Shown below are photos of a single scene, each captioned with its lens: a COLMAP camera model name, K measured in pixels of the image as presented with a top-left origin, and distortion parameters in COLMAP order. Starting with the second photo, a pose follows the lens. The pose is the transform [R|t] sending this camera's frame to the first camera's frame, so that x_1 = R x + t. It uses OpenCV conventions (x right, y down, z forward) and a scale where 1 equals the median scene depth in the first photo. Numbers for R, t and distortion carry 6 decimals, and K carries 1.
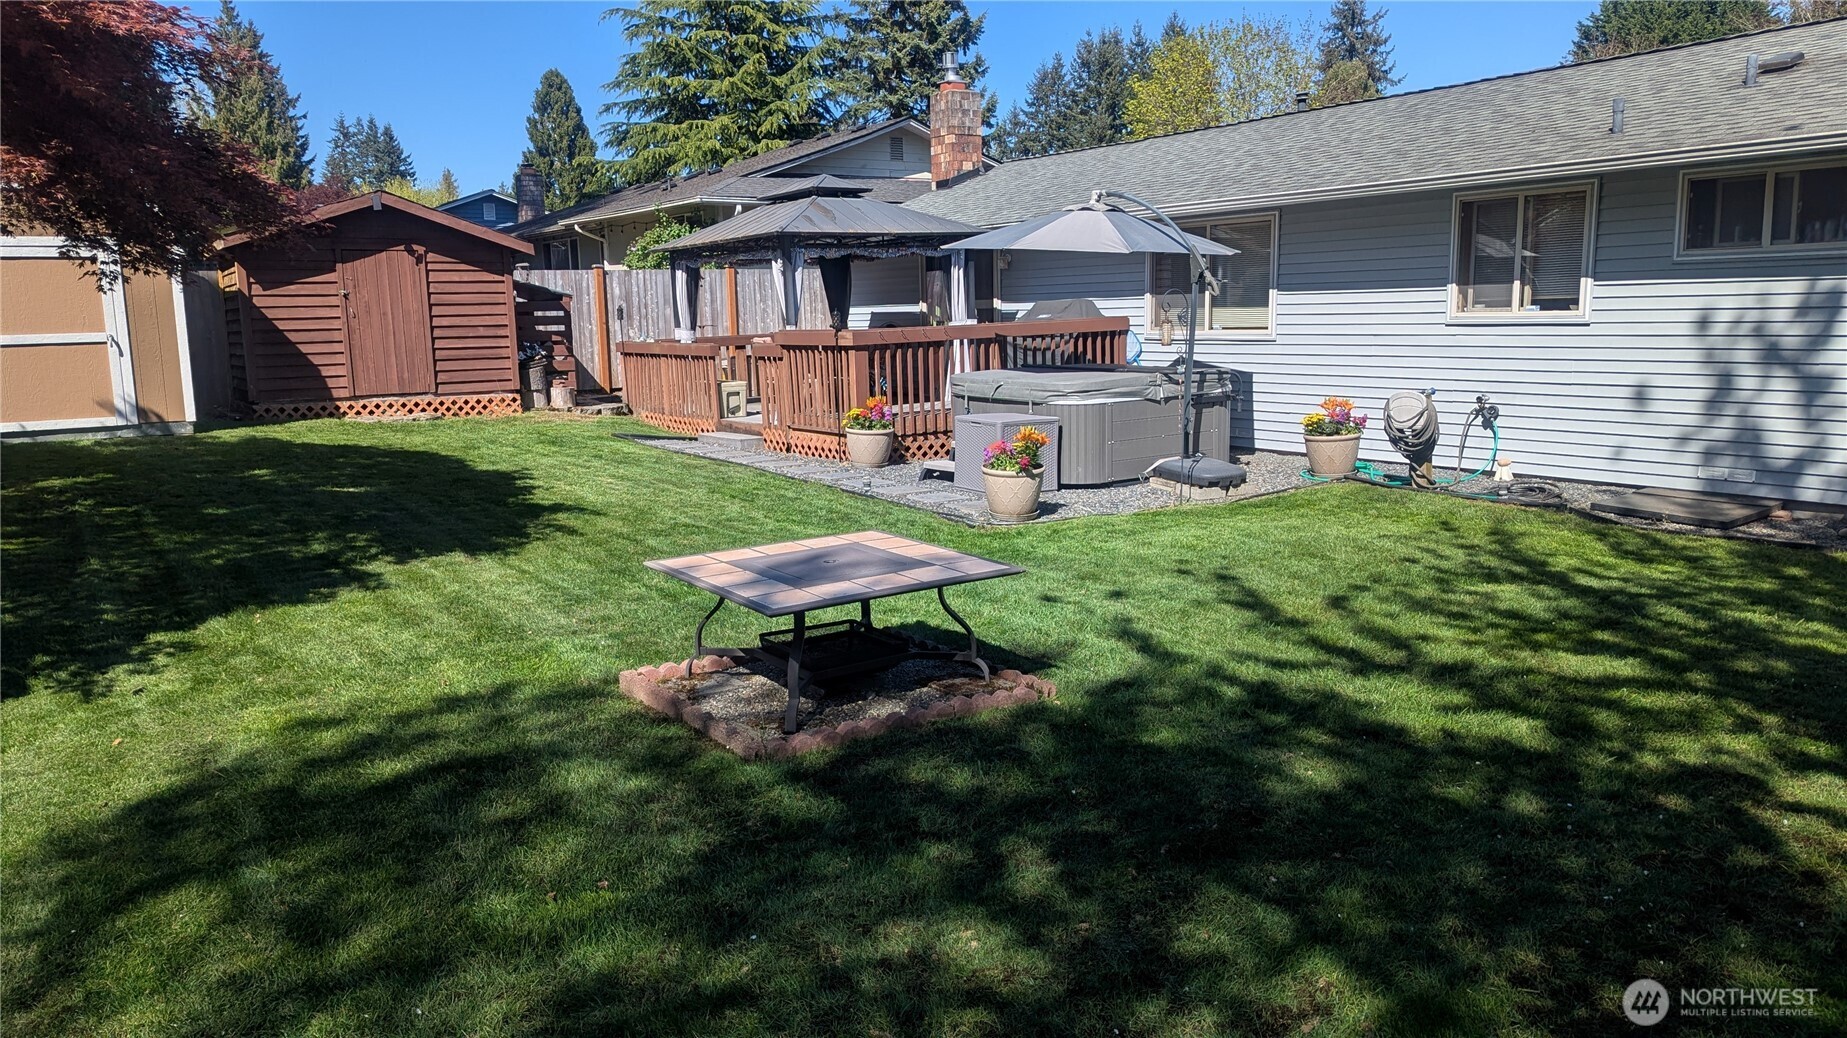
lens RADIAL K [[1325.1, 0, 926.4], [0, 1325.1, 523.0], [0, 0, 1]] dist [0.043142, -0.034427]
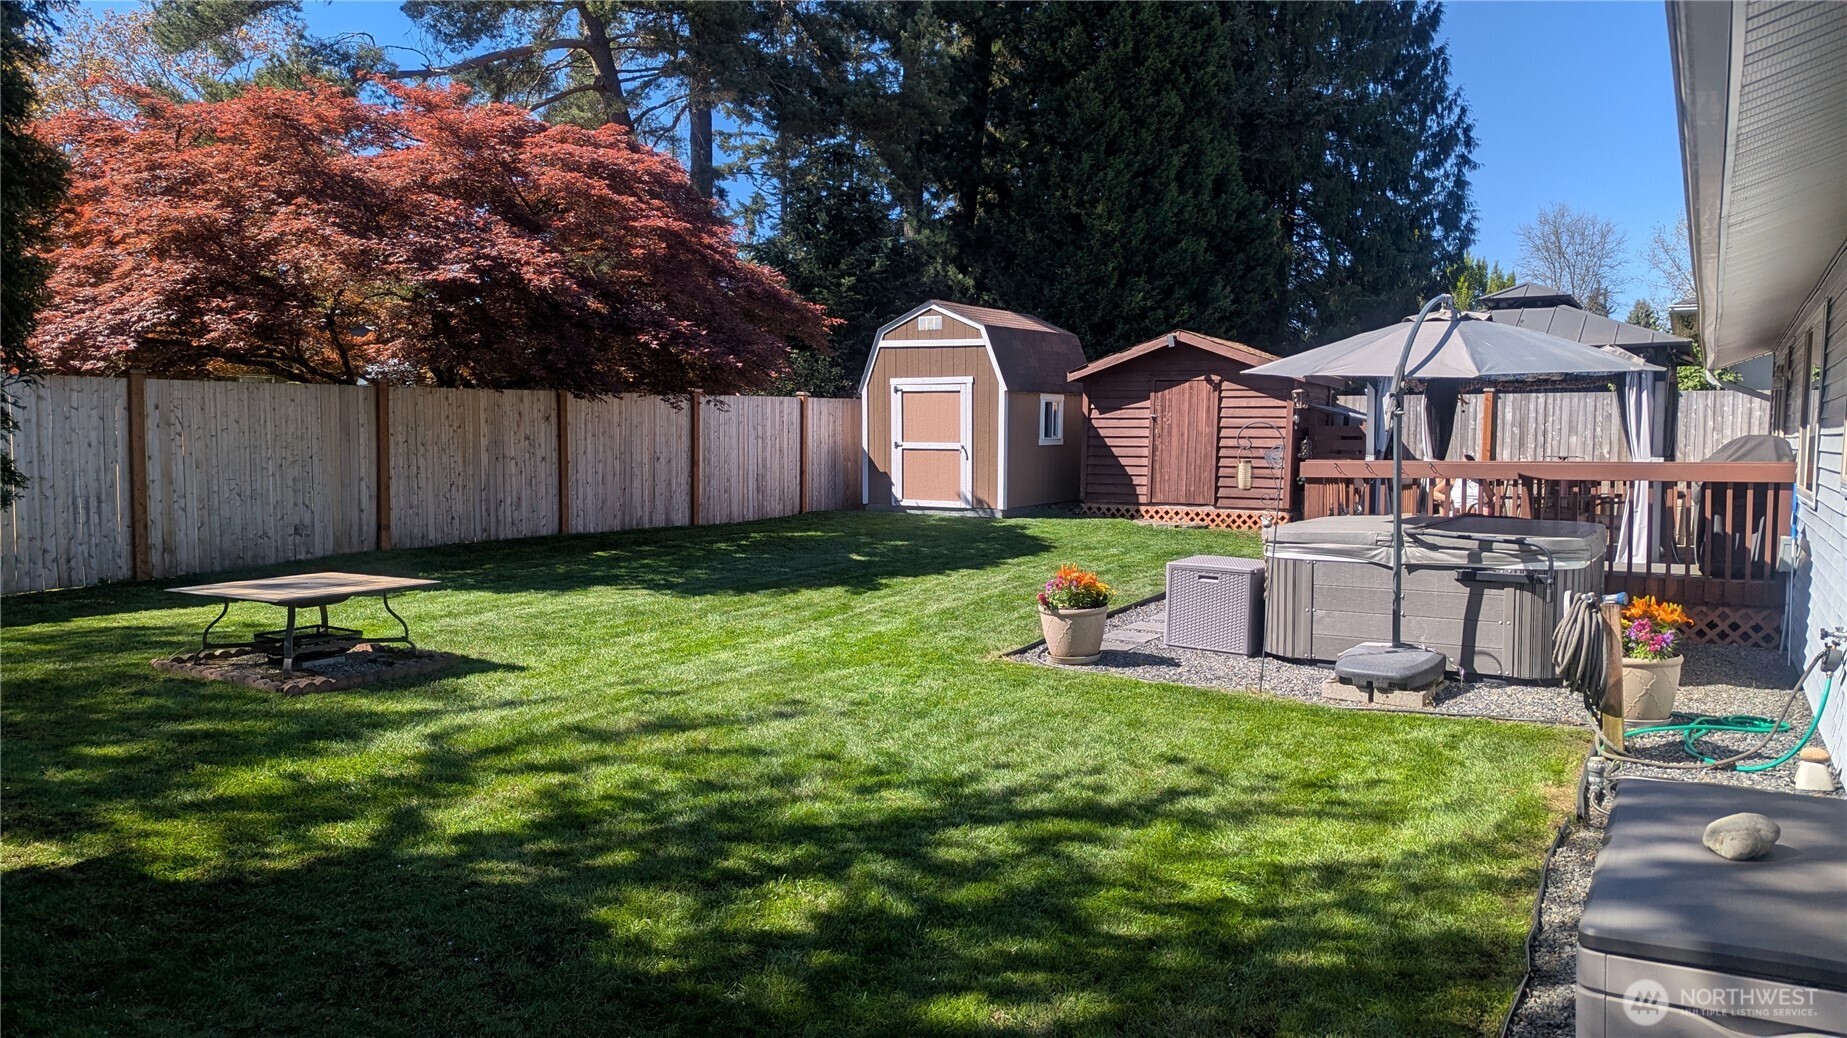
lens RADIAL K [[1325.1, 0, 919.2], [0, 1325.1, 521.1], [0, 0, 1]] dist [0.043142, -0.034427]
pose [[0.411017, 0.083905, -0.907758, 0.539893], [-0.166001, 0.985996, 0.015974, -0.061453], [0.896387, 0.144123, 0.419189, 0.314466]]
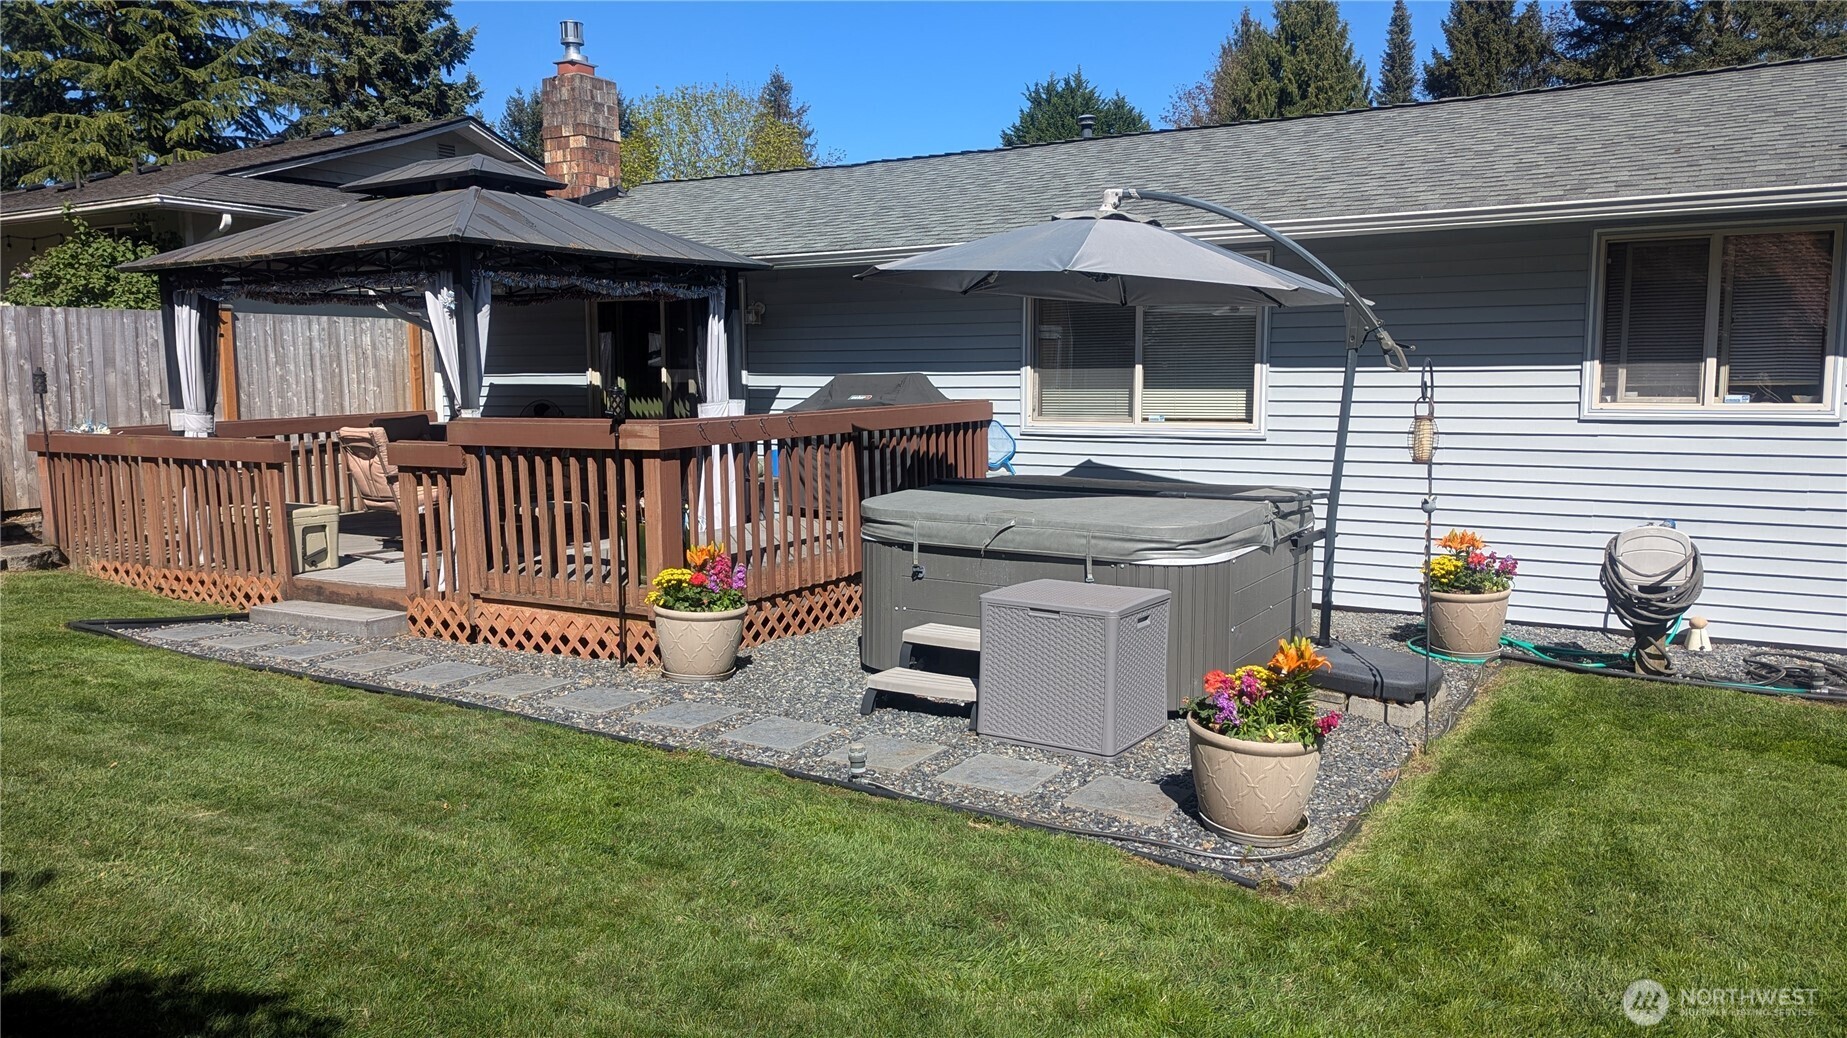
lens RADIAL K [[1325.1, 0, 927.3], [0, 1325.1, 513.8], [0, 0, 1]] dist [0.043142, -0.034427]
pose [[0.905315, -0.025107, 0.423999, -0.150367], [0.052369, 0.997233, -0.052767, -0.061217], [-0.421501, 0.069975, 0.904124, 0.390492]]
